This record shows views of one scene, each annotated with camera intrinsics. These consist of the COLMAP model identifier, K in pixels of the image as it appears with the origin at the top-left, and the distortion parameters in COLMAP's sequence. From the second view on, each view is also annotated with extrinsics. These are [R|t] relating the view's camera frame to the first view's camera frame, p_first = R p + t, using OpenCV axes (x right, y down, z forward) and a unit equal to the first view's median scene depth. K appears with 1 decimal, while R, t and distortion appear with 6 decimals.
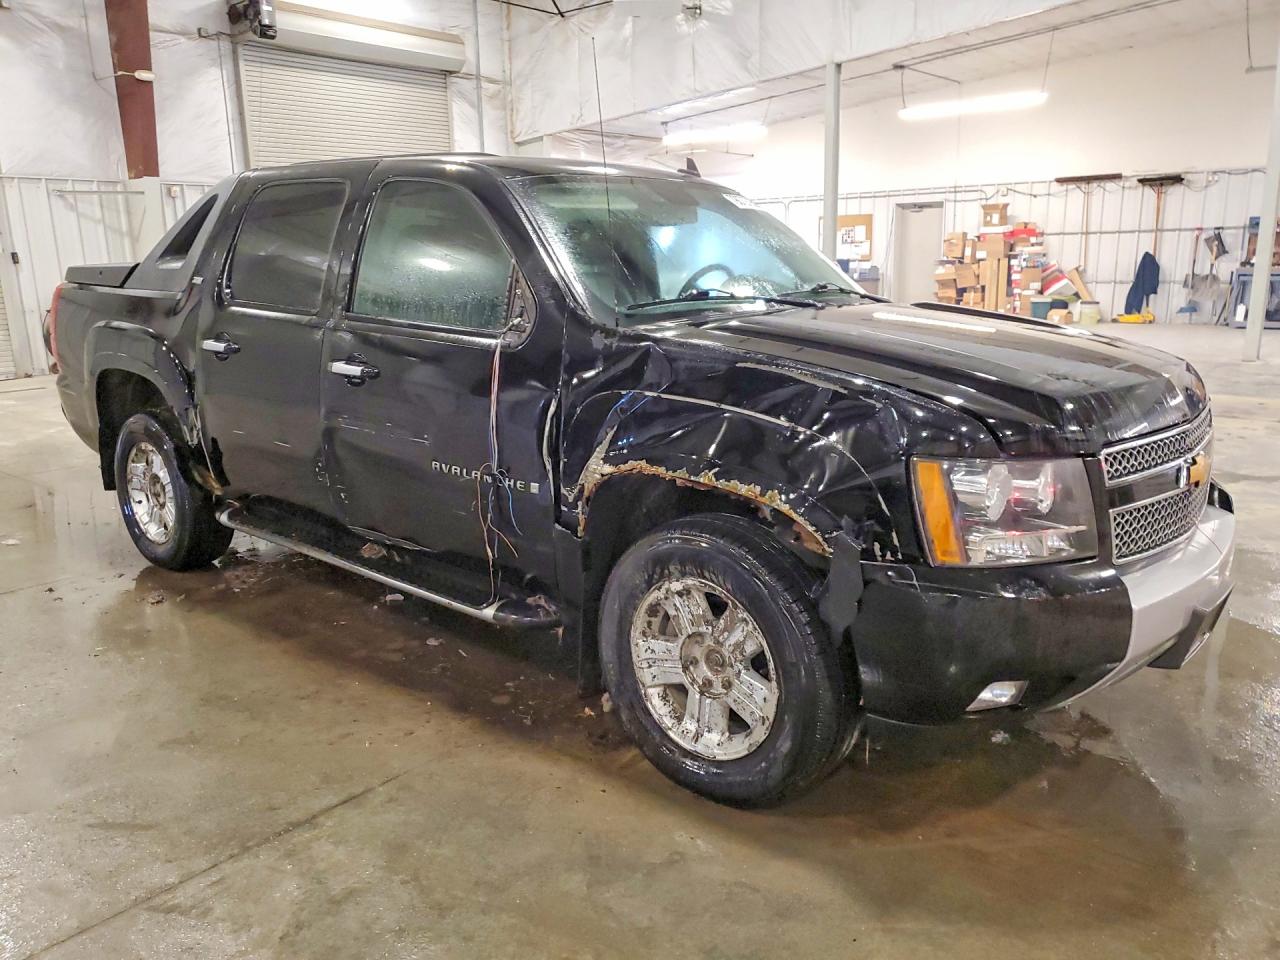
lens RADIAL K [[1011.7, 0, 632.3], [0, 1011.7, 487.4], [0, 0, 1]] dist [0.014652, -0.001766]
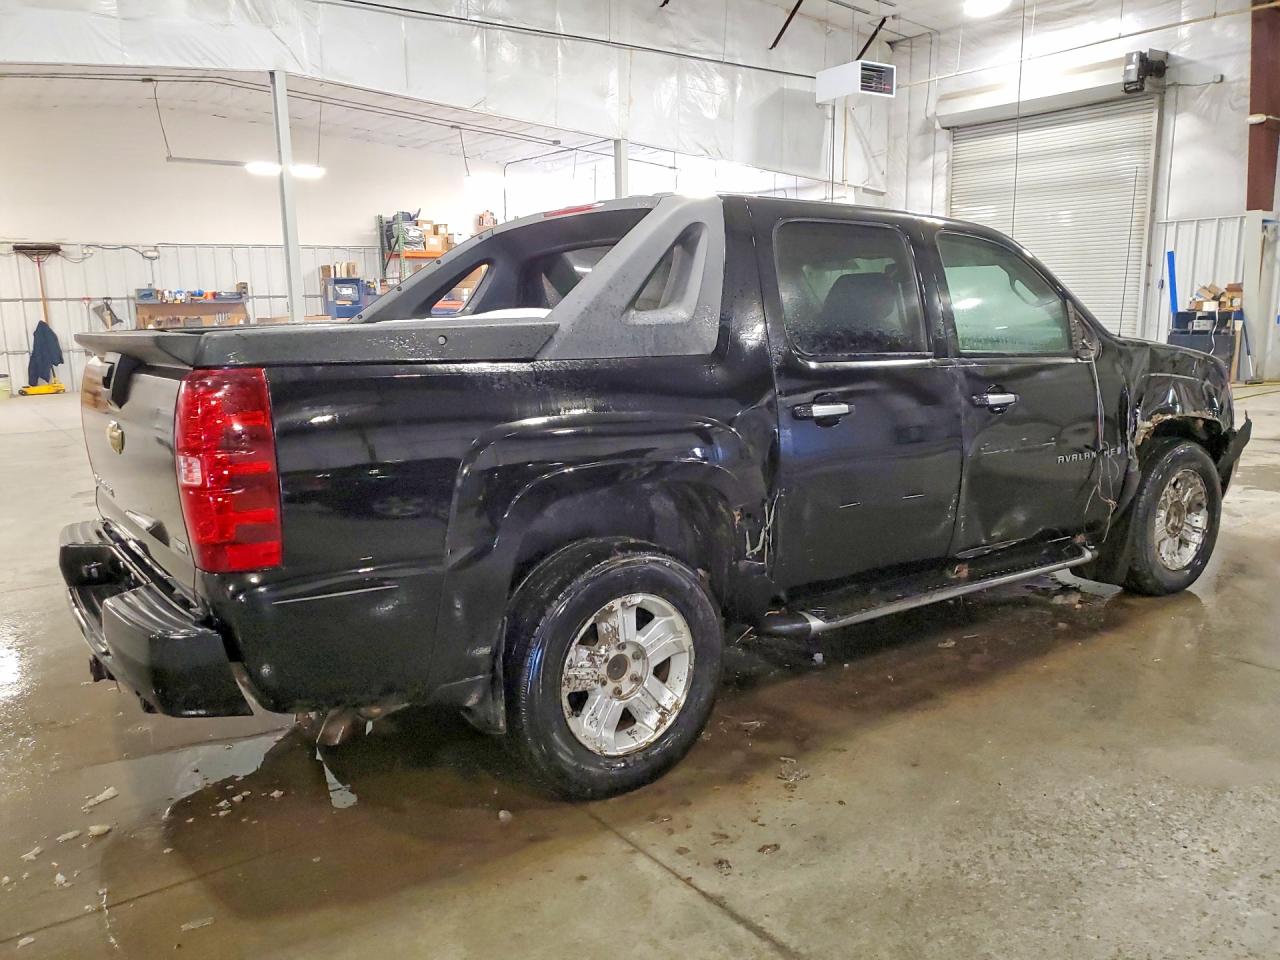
lens RADIAL K [[1011.7, 0, 631.2], [0, 1011.7, 477.0], [0, 0, 1]] dist [0.014652, -0.001766]
pose [[0.210307, -0.152630, 0.965647, -0.350685], [0.232686, 0.967168, 0.102194, -0.058057], [-0.949541, 0.203201, 0.238917, 0.273646]]
